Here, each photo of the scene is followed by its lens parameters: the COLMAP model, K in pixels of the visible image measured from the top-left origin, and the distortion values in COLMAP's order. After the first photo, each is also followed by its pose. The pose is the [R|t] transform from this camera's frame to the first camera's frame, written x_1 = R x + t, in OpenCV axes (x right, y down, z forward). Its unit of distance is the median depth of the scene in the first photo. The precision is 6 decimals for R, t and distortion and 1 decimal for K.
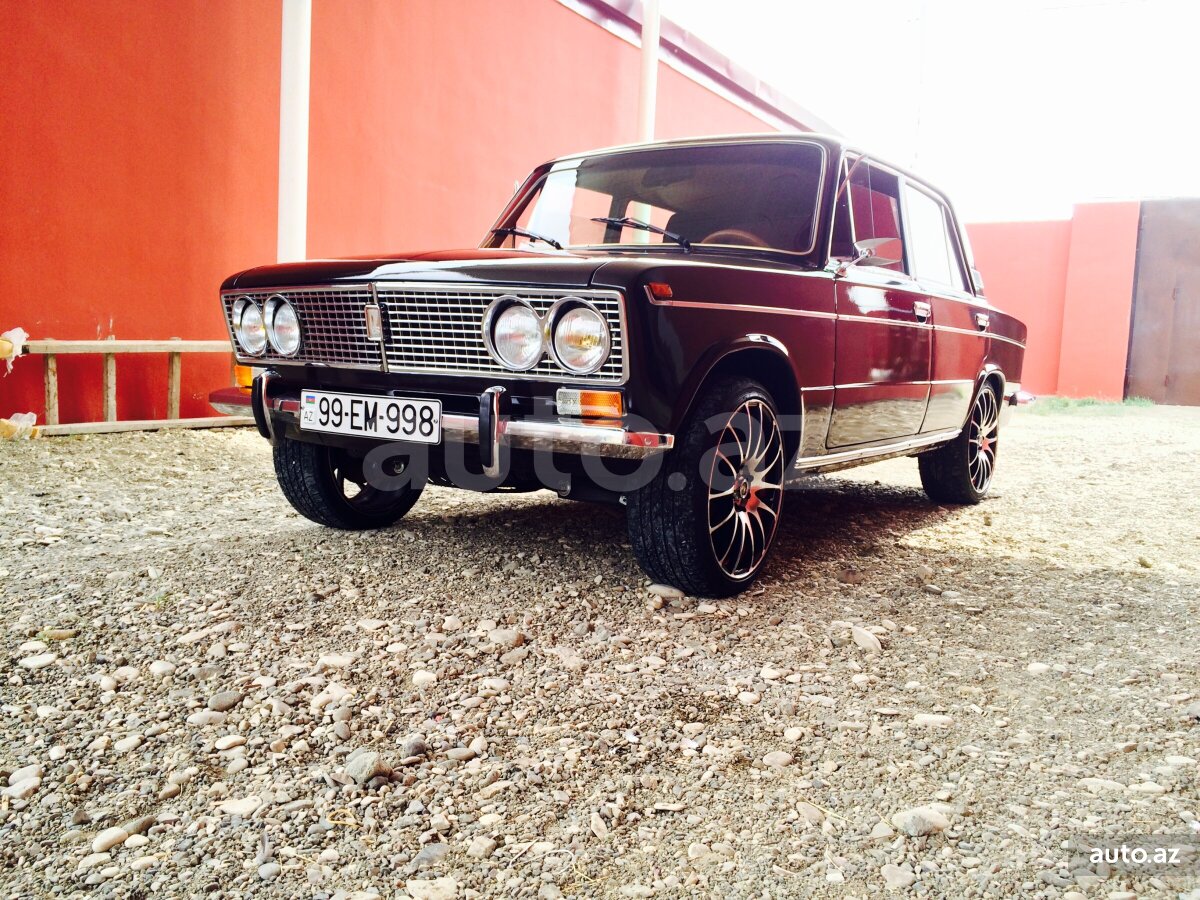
lens RADIAL K [[1040.6, 0, 600.9], [0, 1040.6, 451.2], [0, 0, 1]] dist [0.021822, 0.007339]
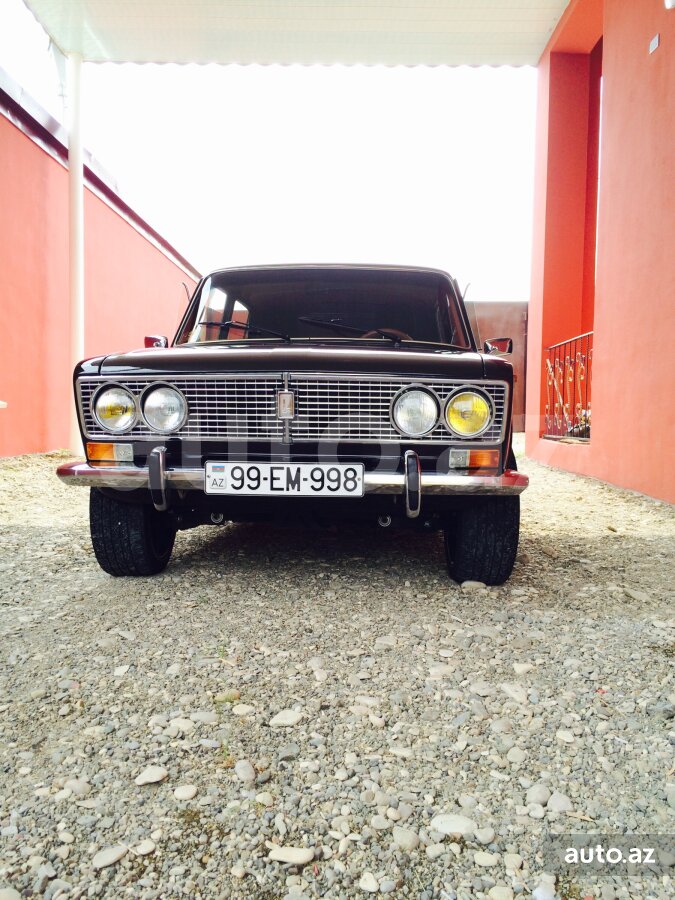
lens RADIAL K [[780.4, 0, 339.7], [0, 780.4, 451.2], [0, 0, 1]] dist [0.021822, 0.007339]
pose [[0.863111, -0.061717, 0.501229, -0.648398], [0.072280, 0.997383, -0.001657, -0.061898], [-0.499815, 0.037660, 0.865313, 0.154536]]
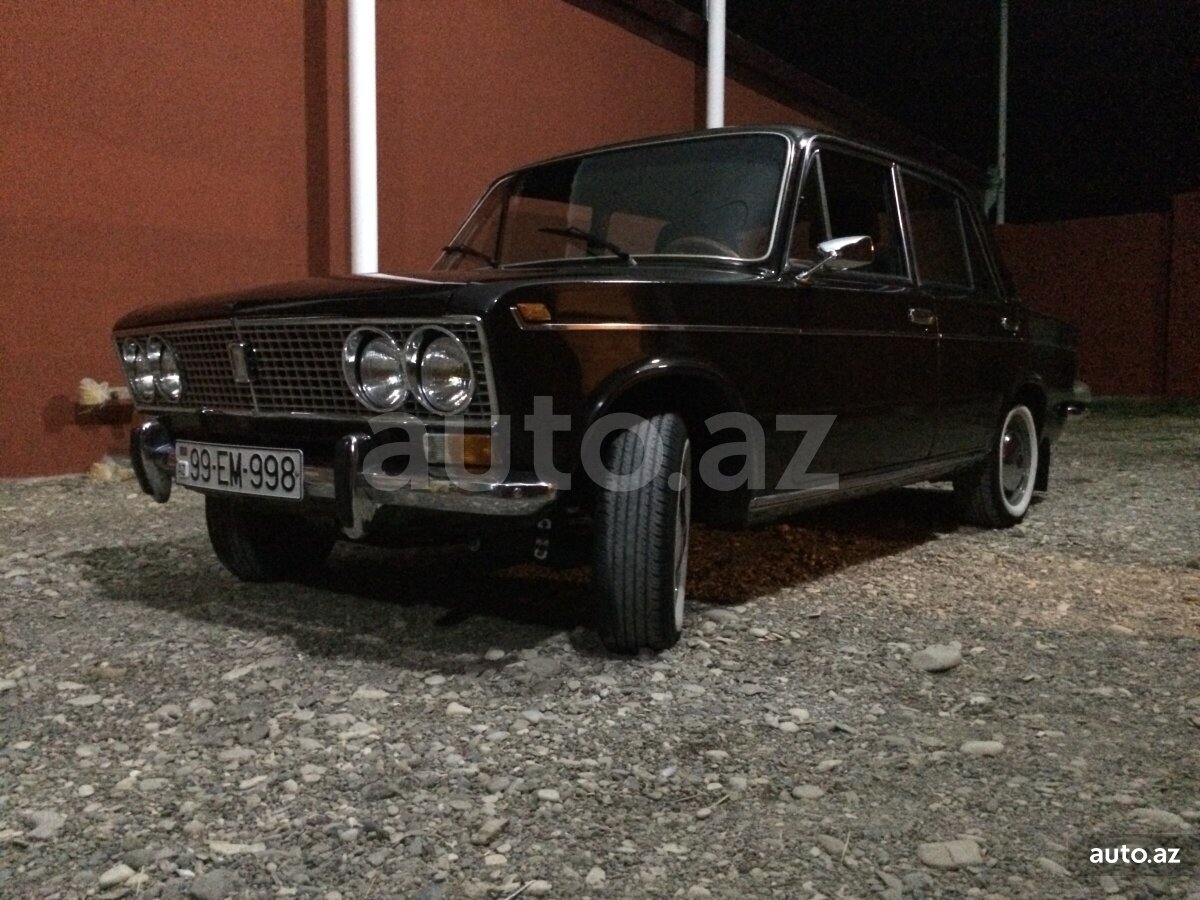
lens RADIAL K [[1040.6, 0, 600.2], [0, 1040.6, 453.2], [0, 0, 1]] dist [0.021822, 0.007339]
pose [[0.995216, -0.039071, -0.089542, 0.164520], [0.038476, 0.999225, -0.008361, -0.028545], [0.089800, 0.004876, 0.995948, 0.154430]]
